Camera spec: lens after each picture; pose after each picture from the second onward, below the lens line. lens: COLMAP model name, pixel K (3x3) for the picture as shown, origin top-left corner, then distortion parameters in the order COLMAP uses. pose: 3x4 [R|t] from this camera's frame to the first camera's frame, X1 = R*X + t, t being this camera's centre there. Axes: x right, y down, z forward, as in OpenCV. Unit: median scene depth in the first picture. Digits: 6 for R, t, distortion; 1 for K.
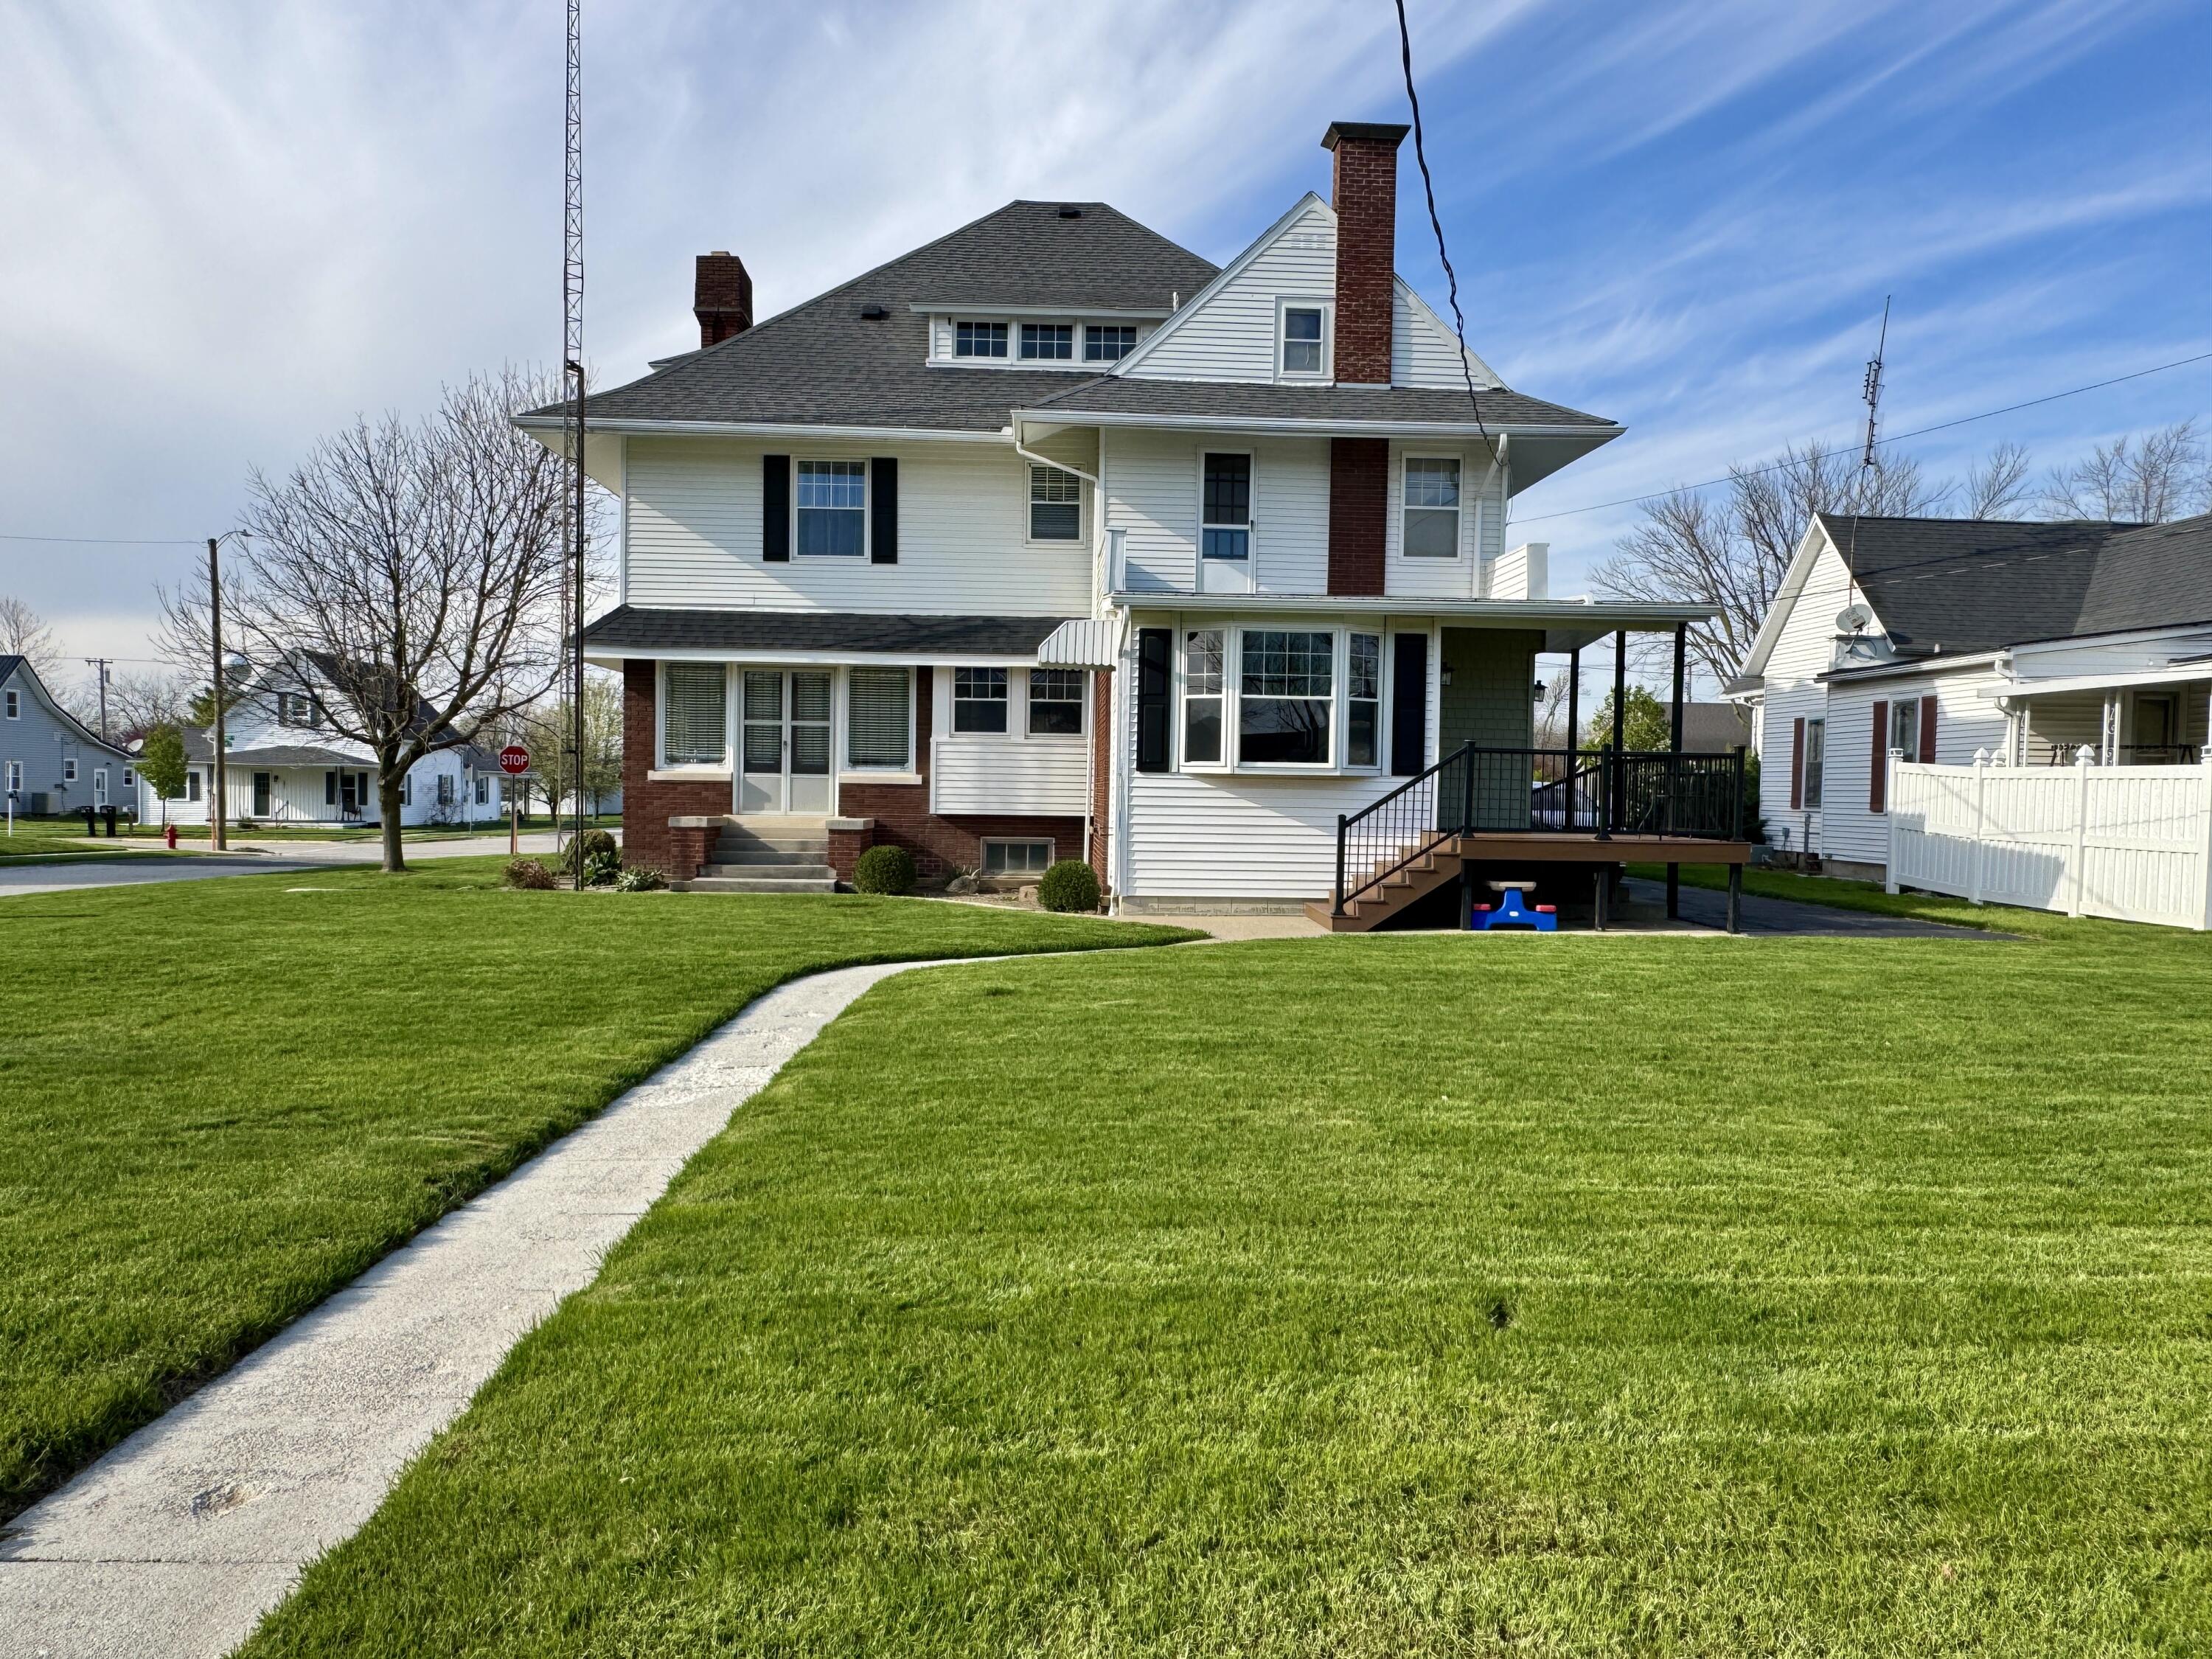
lens RADIAL K [[1378.8, 0, 1106.0], [0, 1378.8, 829.5], [0, 0, 1]] dist [-0.011601, -0.000951]
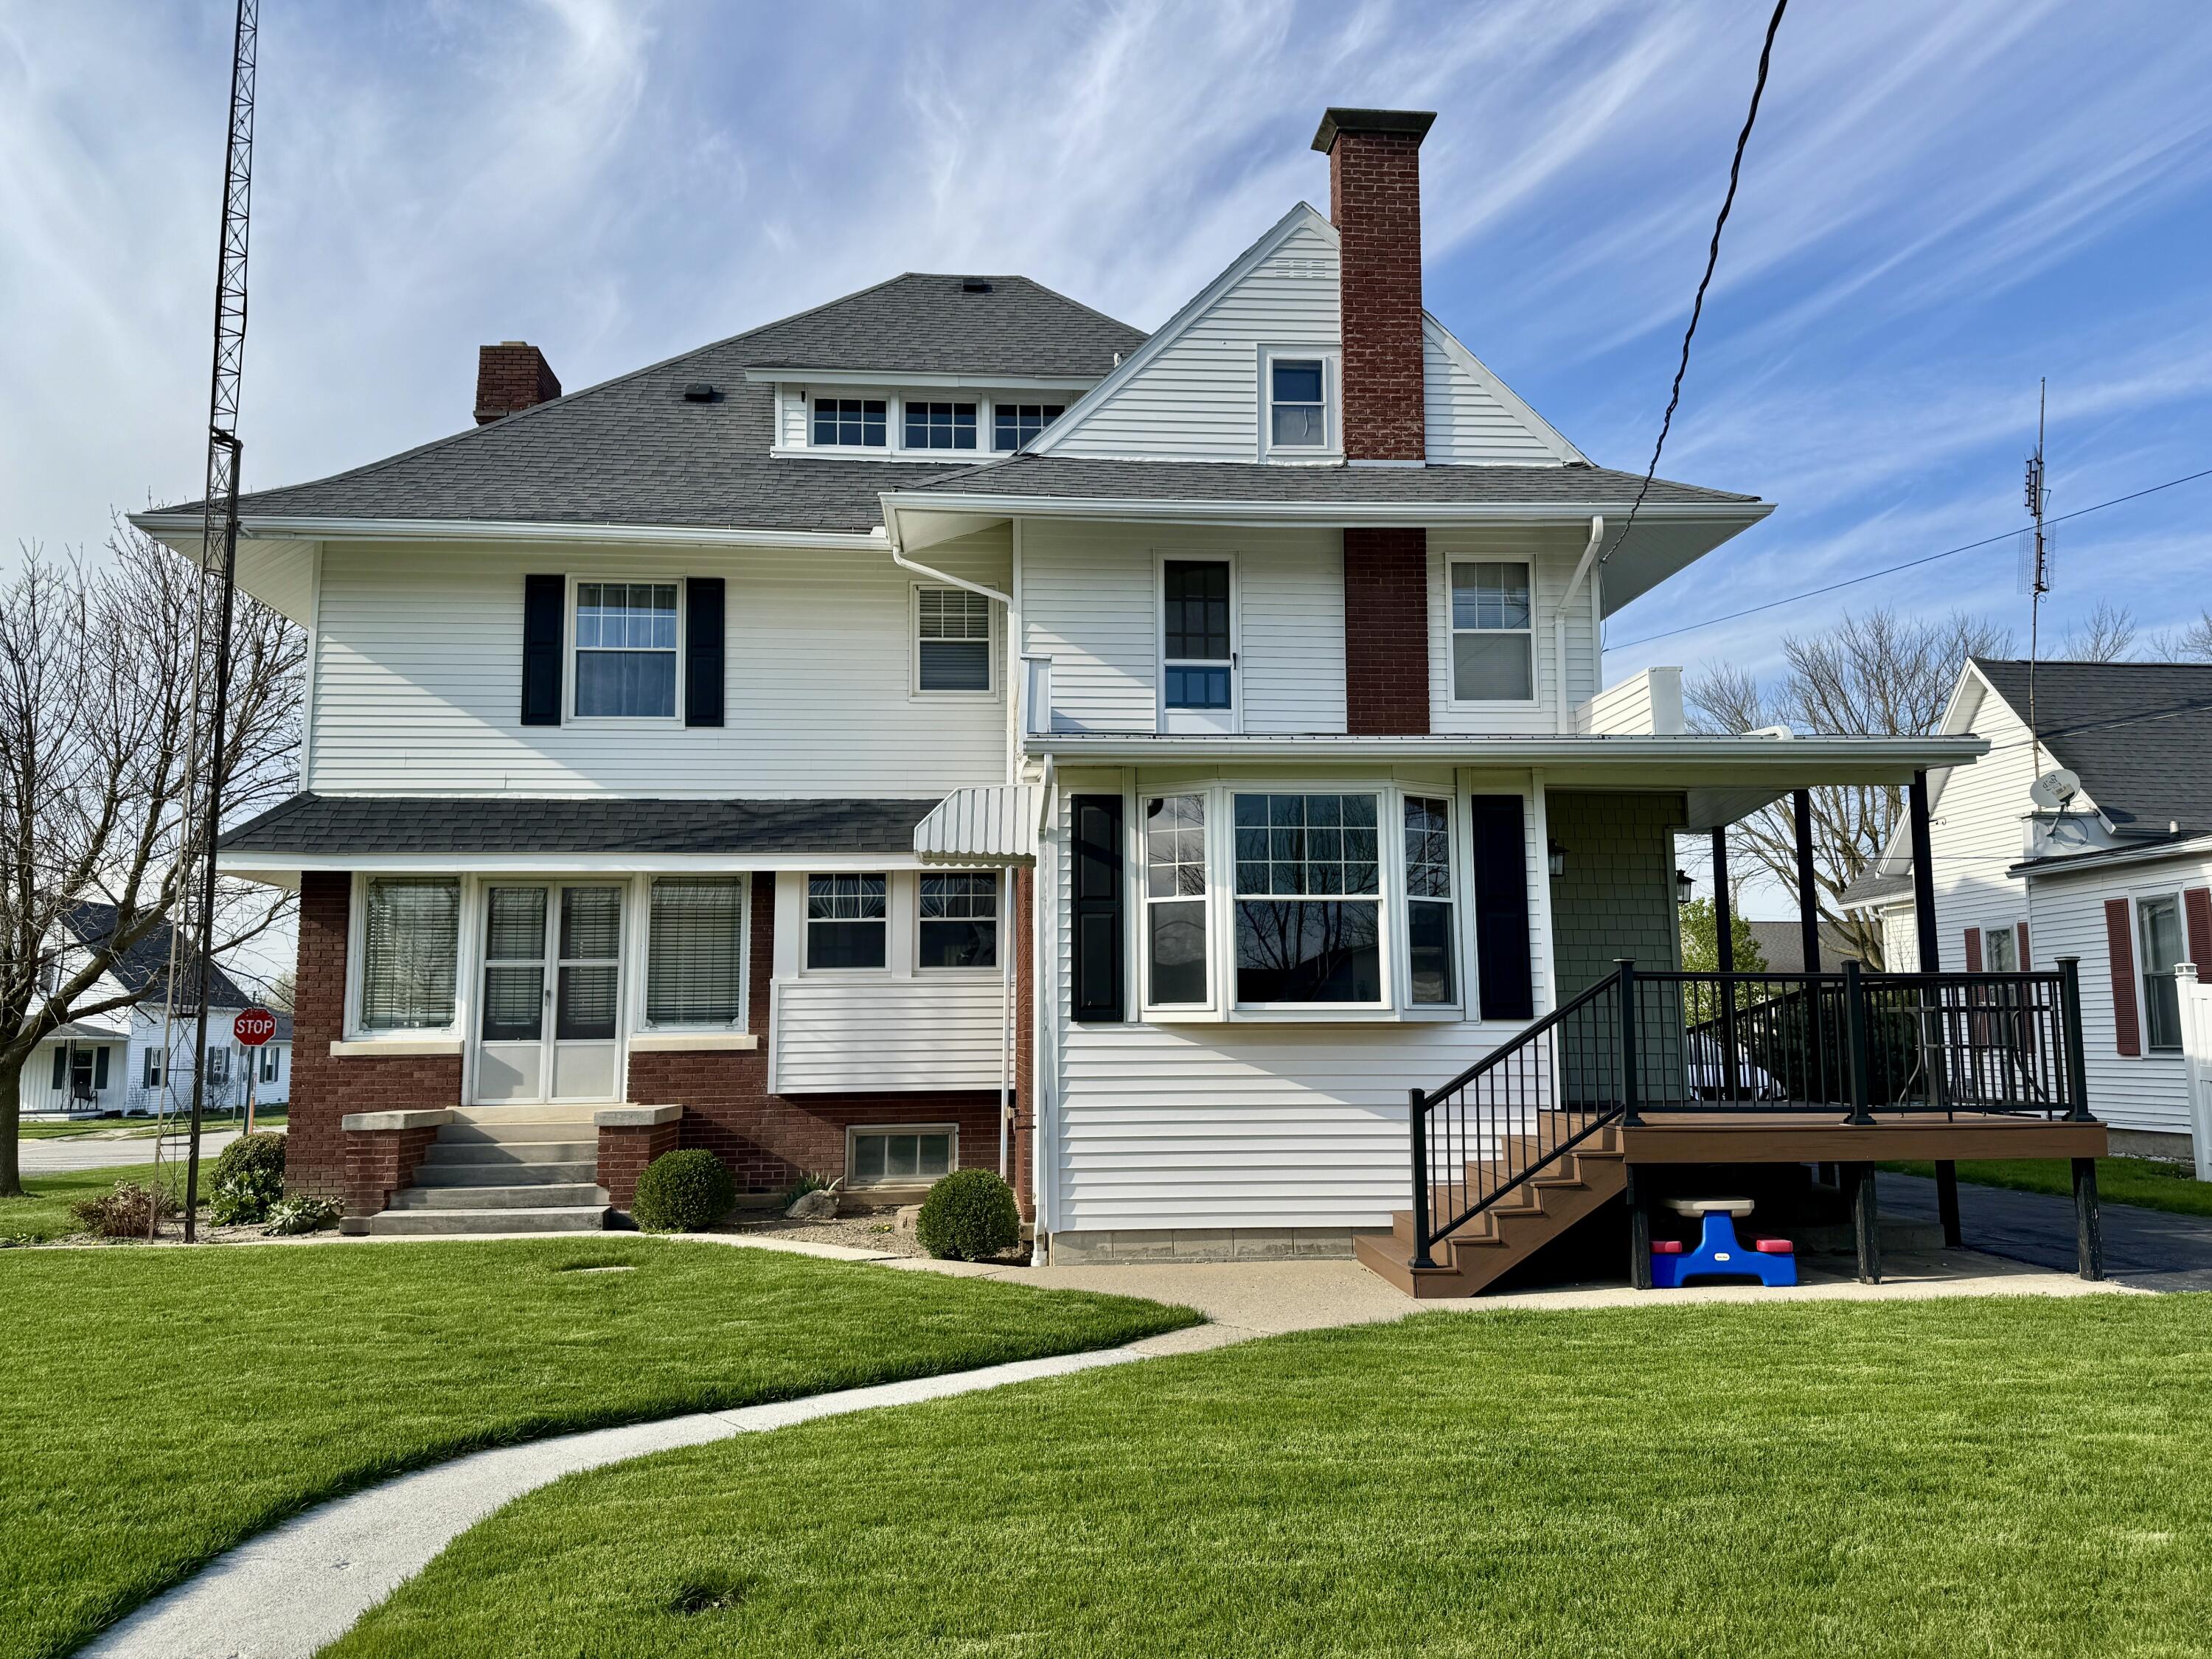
lens RADIAL K [[1544.9, 0, 1106.0], [0, 1544.9, 829.5], [0, 0, 1]] dist [0.131162, -0.188739]
pose [[0.999266, -0.020567, 0.032312, 0.013781], [0.025525, 0.986560, -0.161391, -0.012218], [-0.028559, 0.162098, 0.986361, 0.244546]]
